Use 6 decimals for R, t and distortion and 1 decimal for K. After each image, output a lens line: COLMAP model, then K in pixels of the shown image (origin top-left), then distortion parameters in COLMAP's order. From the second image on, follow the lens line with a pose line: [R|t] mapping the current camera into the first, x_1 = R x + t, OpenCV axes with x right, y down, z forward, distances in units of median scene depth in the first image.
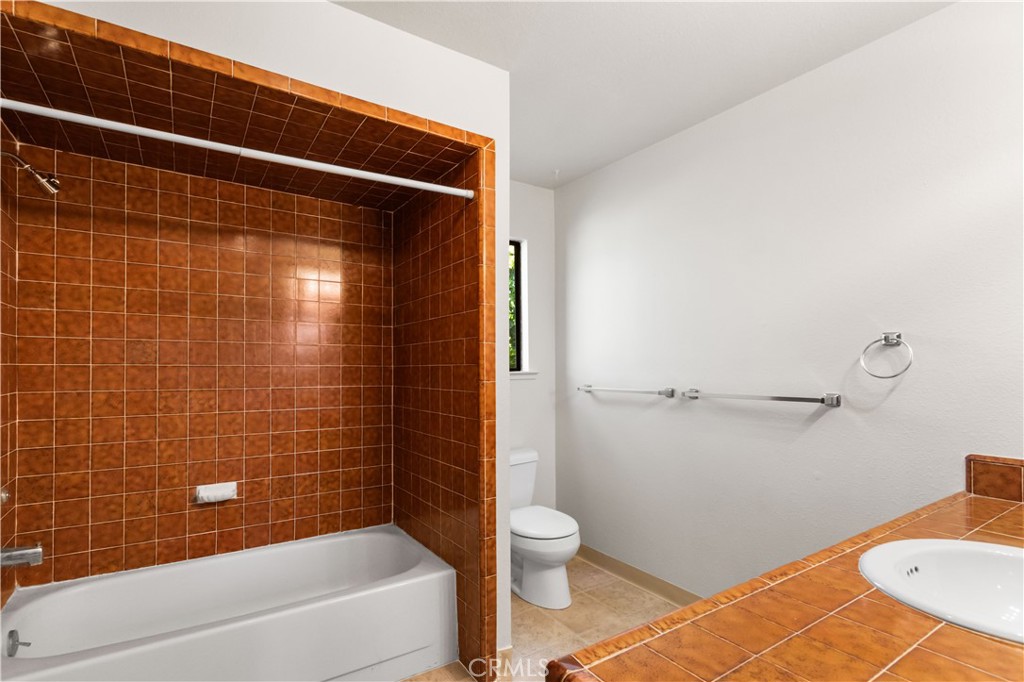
lens RADIAL K [[483.3, 0, 502.4], [0, 483.3, 367.3], [0, 0, 1]] dist [0.004220, 0.001161]
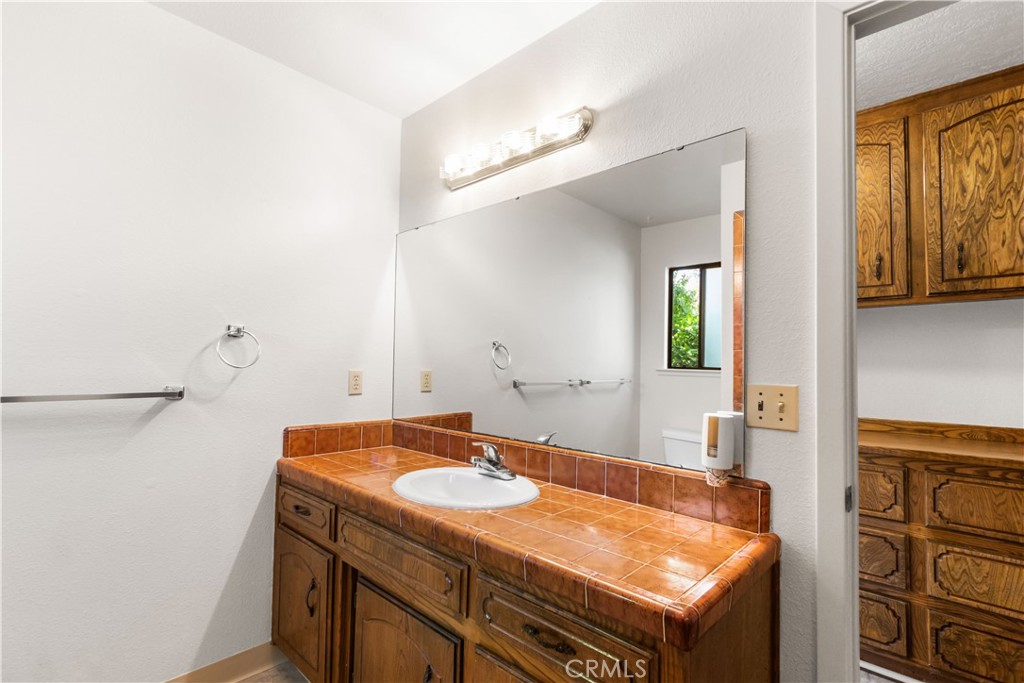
lens RADIAL K [[483.3, 0, 512.9], [0, 483.3, 344.2], [0, 0, 1]] dist [0.004220, 0.001161]
pose [[-0.236895, 0.038403, 0.970776, -0.372138], [-0.019627, 0.998825, -0.044303, 0.005765], [-0.971337, -0.029548, -0.235863, 0.656365]]
